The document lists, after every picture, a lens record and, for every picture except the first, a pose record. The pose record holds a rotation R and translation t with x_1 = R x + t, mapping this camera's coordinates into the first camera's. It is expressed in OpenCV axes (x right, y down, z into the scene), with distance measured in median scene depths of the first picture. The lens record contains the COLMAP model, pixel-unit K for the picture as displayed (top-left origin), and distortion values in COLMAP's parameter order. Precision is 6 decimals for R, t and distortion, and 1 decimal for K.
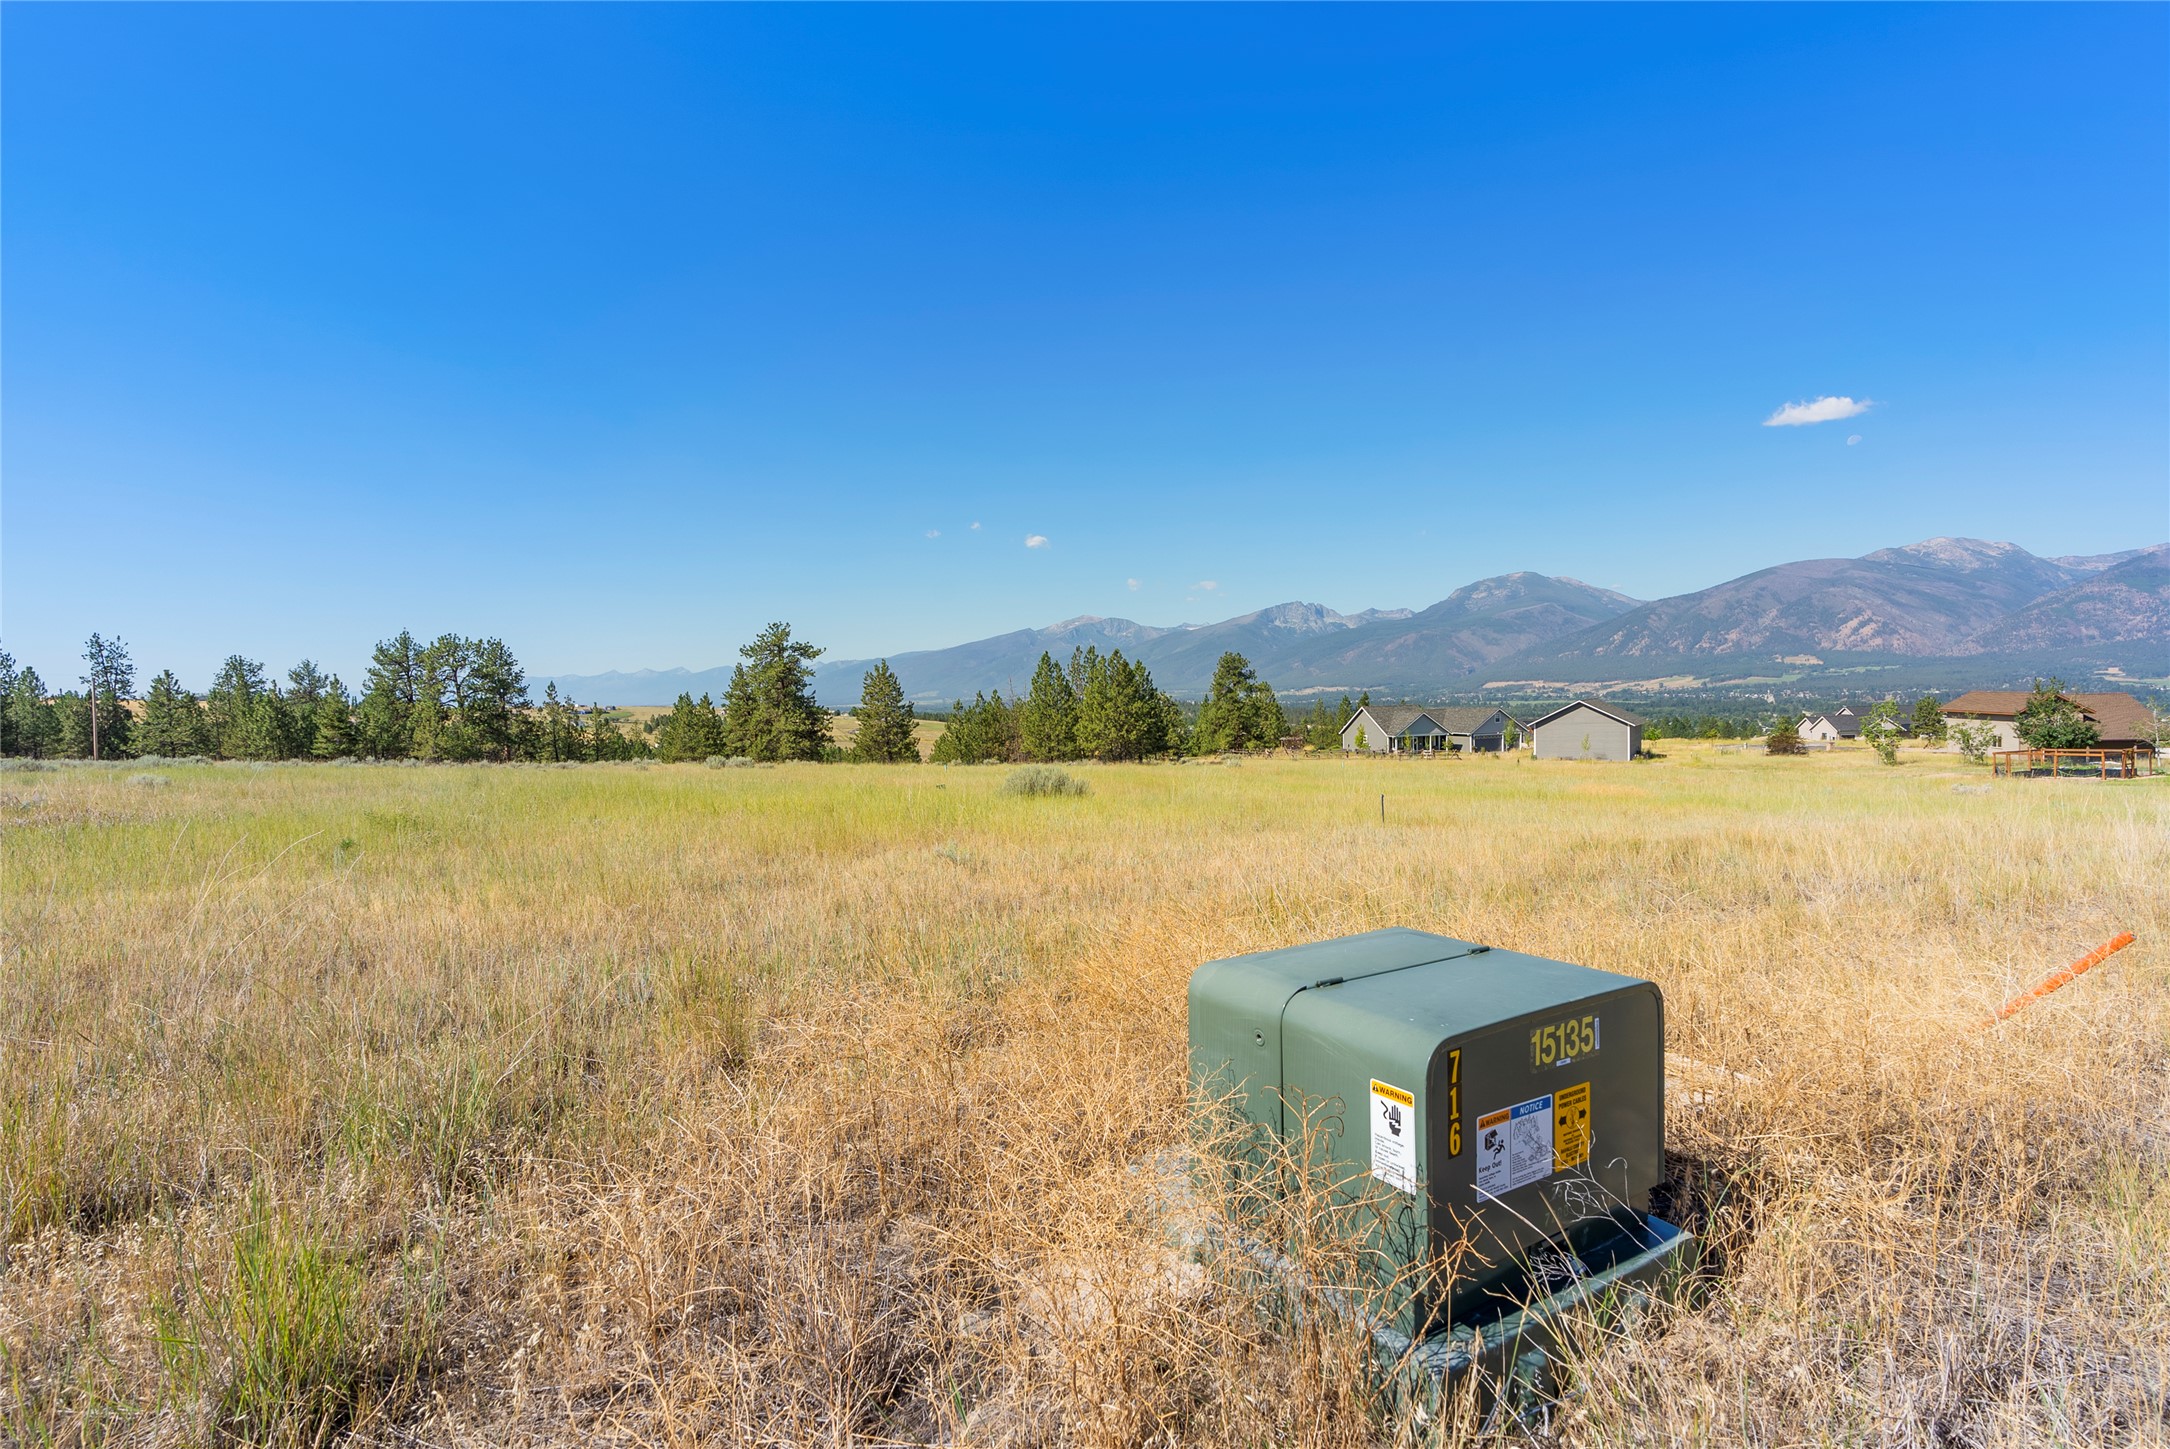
lens RADIAL K [[1013.4, 0, 1085.0], [0, 1013.4, 724.5], [0, 0, 1]] dist [0.000060, -0.000105]
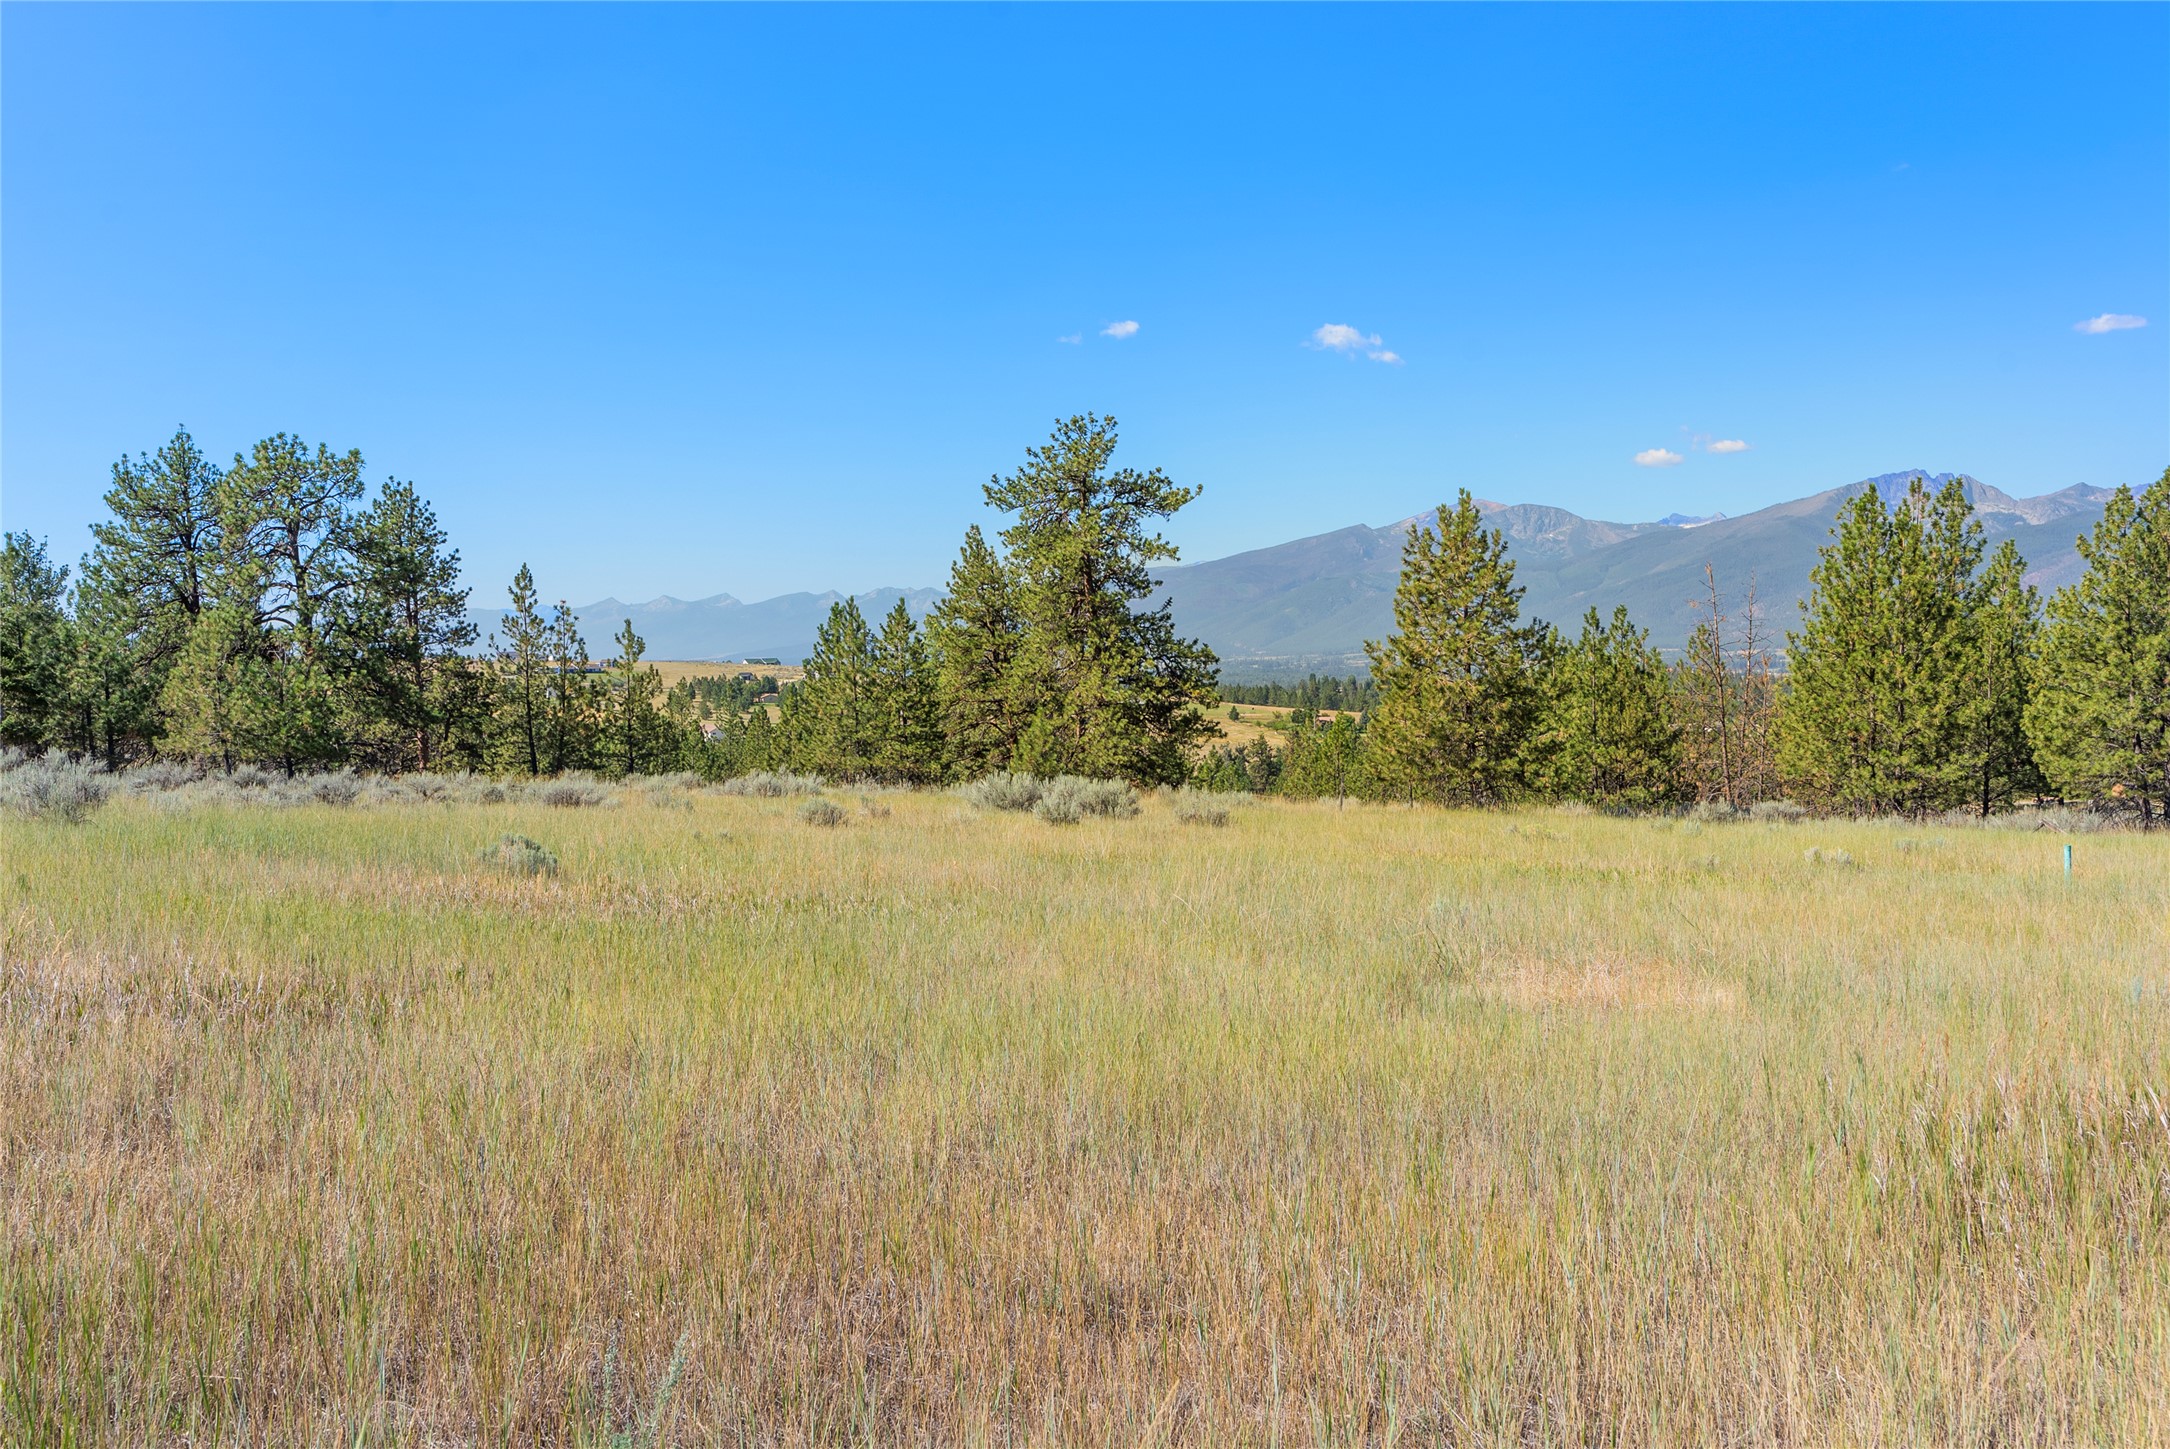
lens RADIAL K [[1882.6, 0, 1085.0], [0, 1882.6, 724.5], [0, 0, 1]] dist [0.006496, -0.002617]
pose [[0.982621, 0.020925, -0.184438, -0.166255], [-0.019443, 0.999763, 0.009836, 0.006711], [0.184600, -0.006079, 0.982795, 0.303646]]
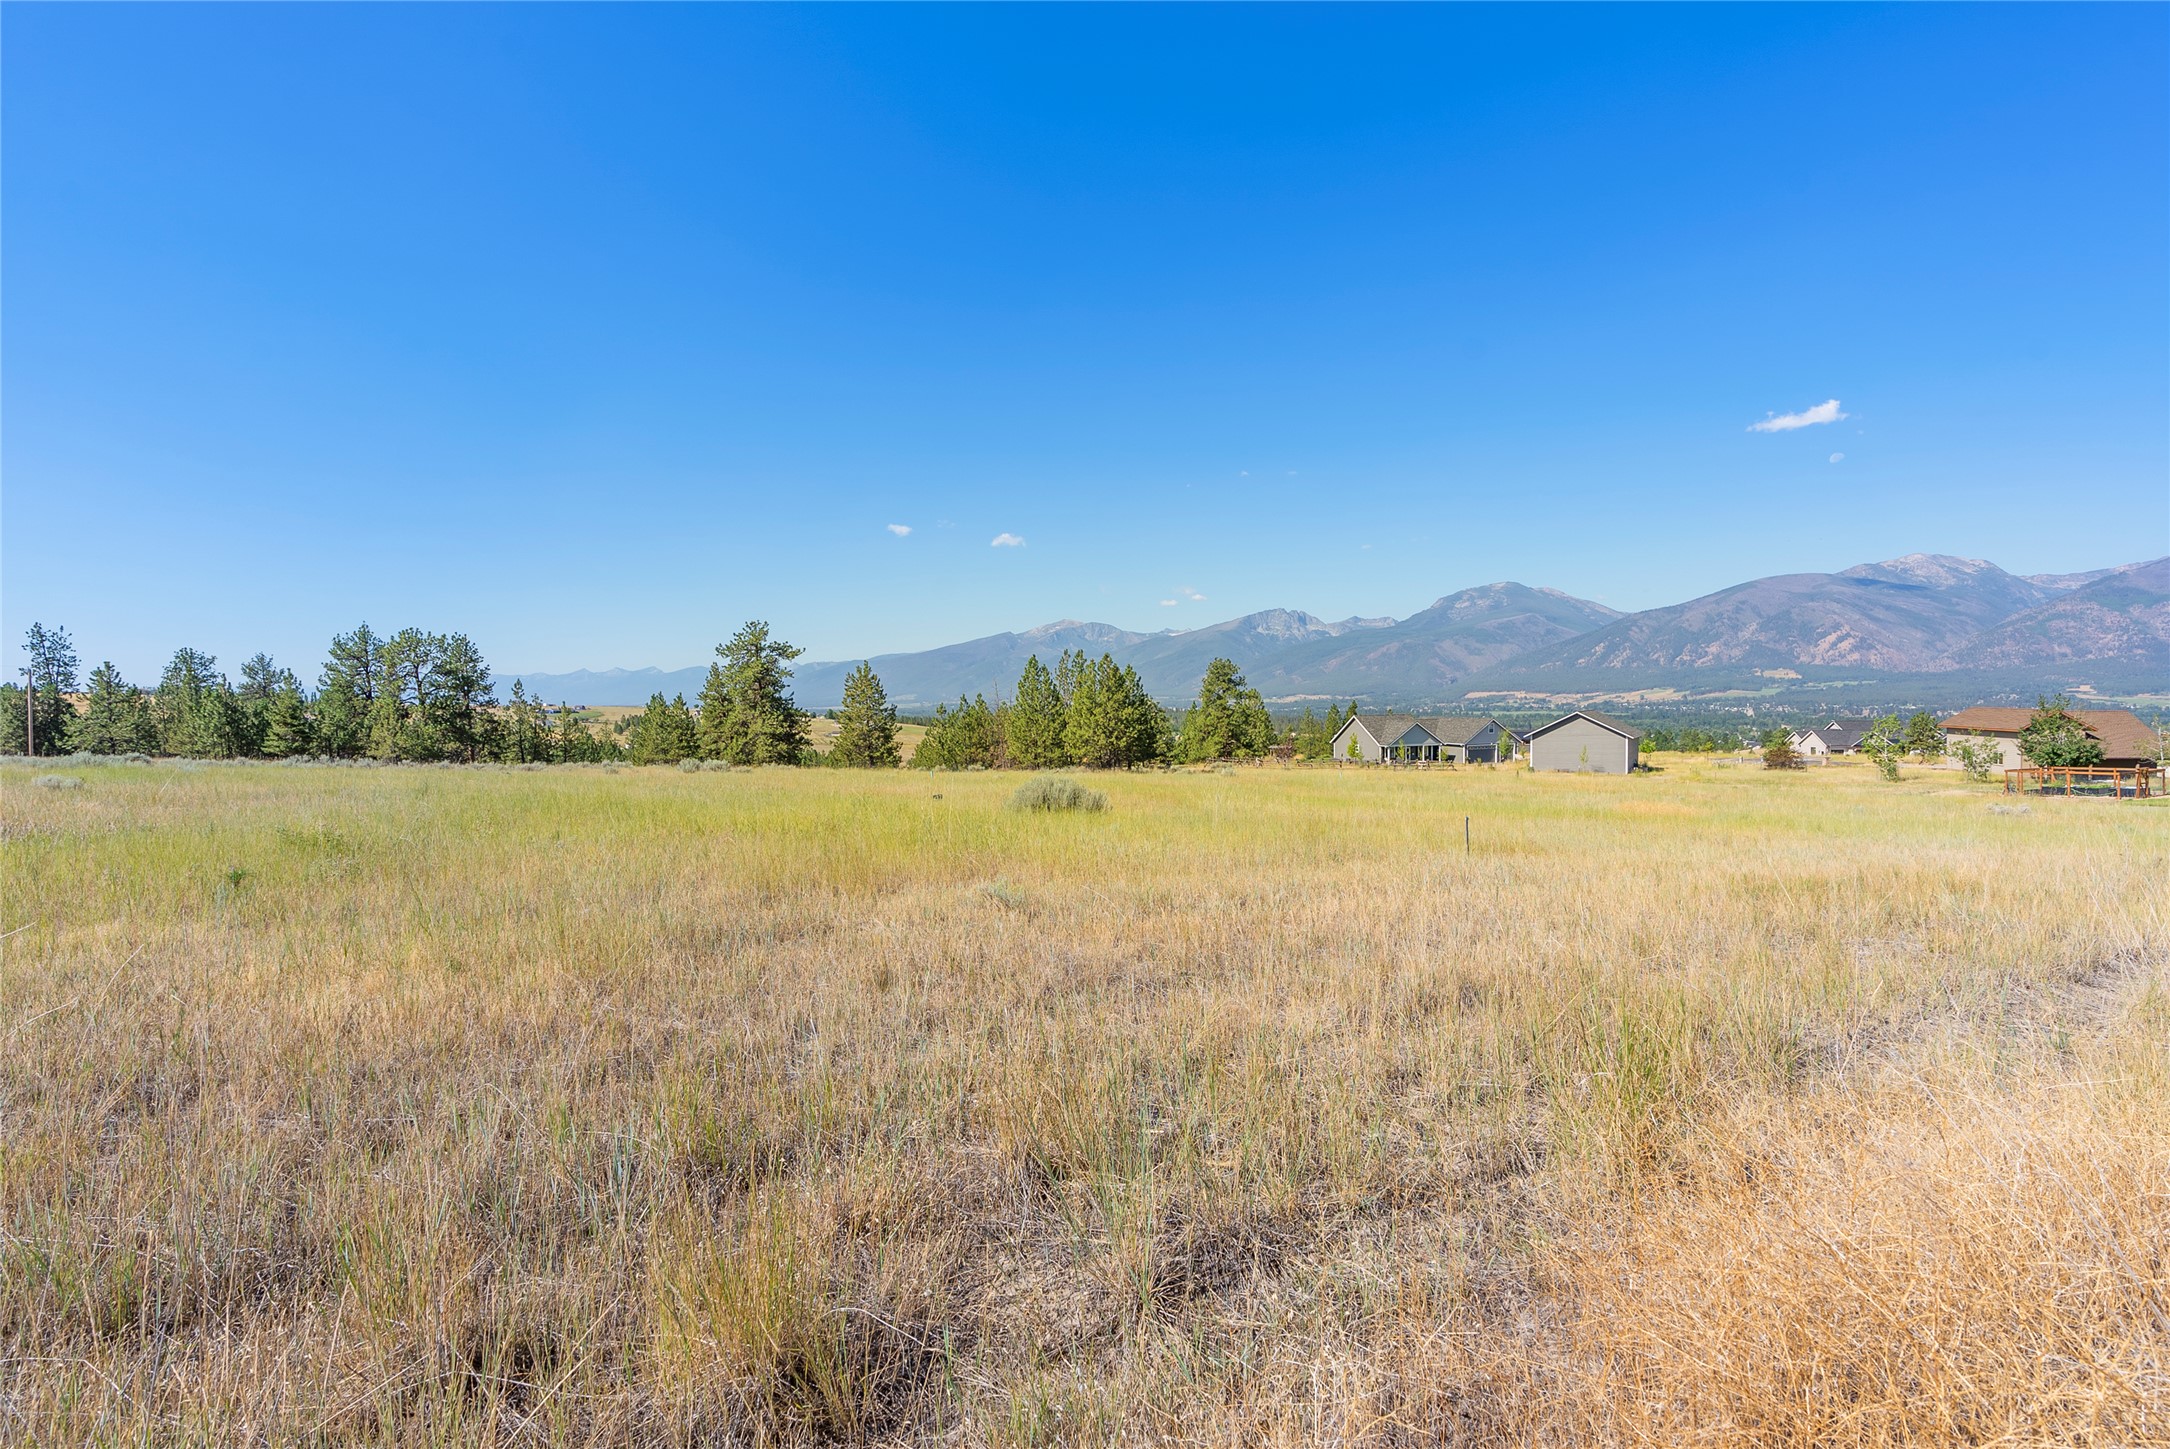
lens RADIAL K [[1024.6, 0, 1085.0], [0, 1024.6, 724.5], [0, 0, 1]] dist [-0.001059, 0.000088]
pose [[0.999724, 0.011728, 0.020377, -0.007662], [-0.011618, 0.999917, -0.005514, -0.000354], [-0.020440, 0.005276, 0.999777, 0.016726]]
